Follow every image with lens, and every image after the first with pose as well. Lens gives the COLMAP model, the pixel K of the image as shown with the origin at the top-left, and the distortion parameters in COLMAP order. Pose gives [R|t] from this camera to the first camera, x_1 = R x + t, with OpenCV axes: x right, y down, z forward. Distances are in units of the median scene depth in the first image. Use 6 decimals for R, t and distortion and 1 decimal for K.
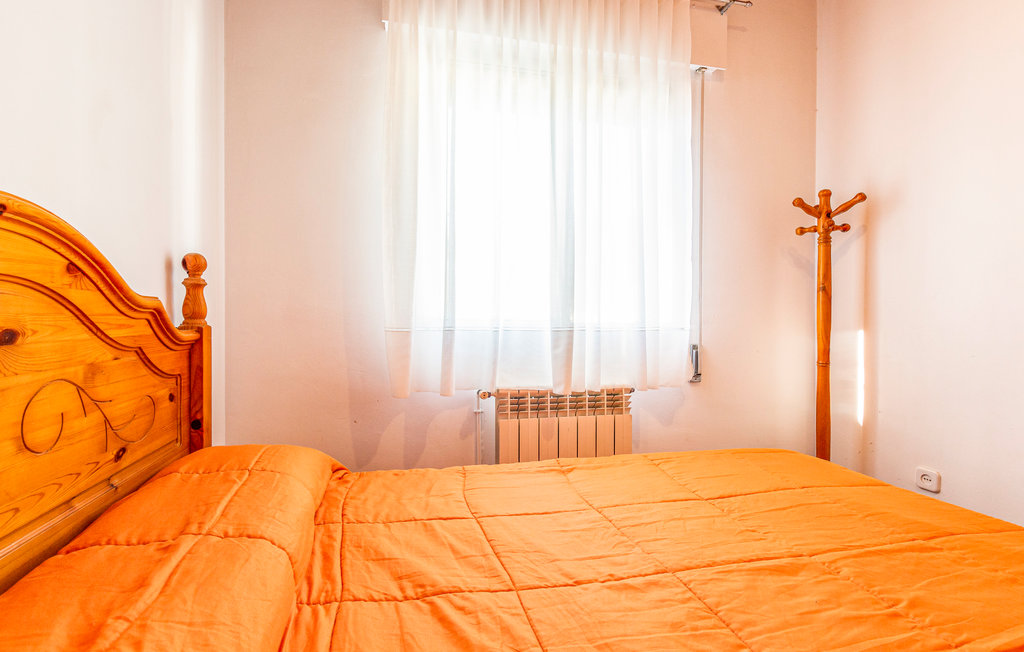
lens RADIAL K [[487.3, 0, 512.0], [0, 487.3, 326.0], [0, 0, 1]] dist [0.000565, 0.000151]
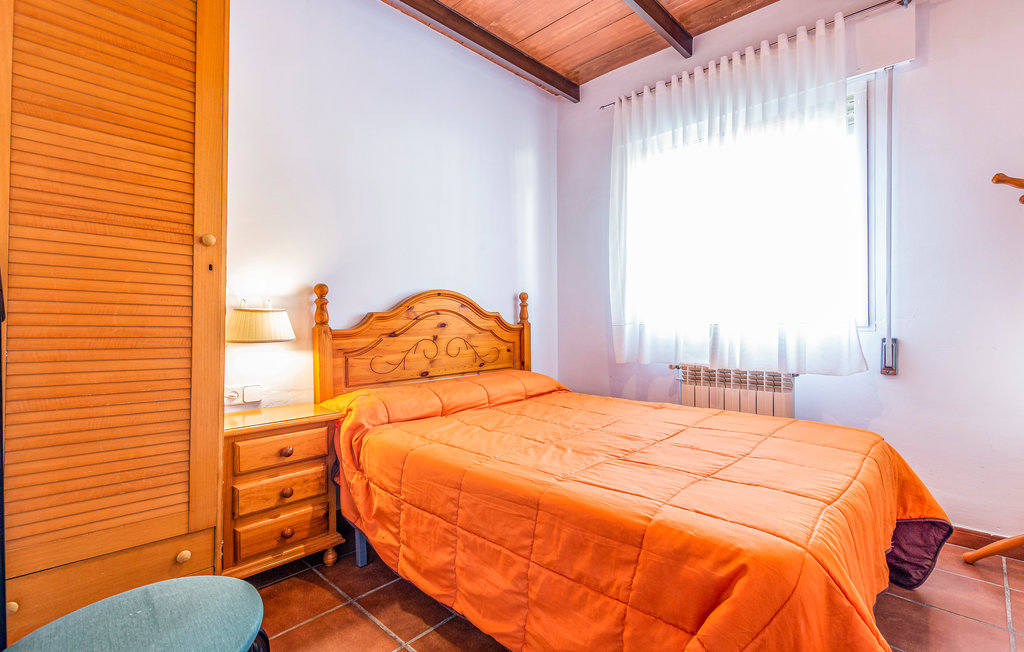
lens RADIAL K [[477.0, 0, 510.8], [0, 477.0, 320.6], [0, 0, 1]] dist [0.000338, -0.000008]
pose [[0.540023, -0.013560, -0.841541, 1.358432], [0.004675, 0.999903, -0.013112, 0.021483], [0.841638, 0.003146, 0.540034, -0.337496]]
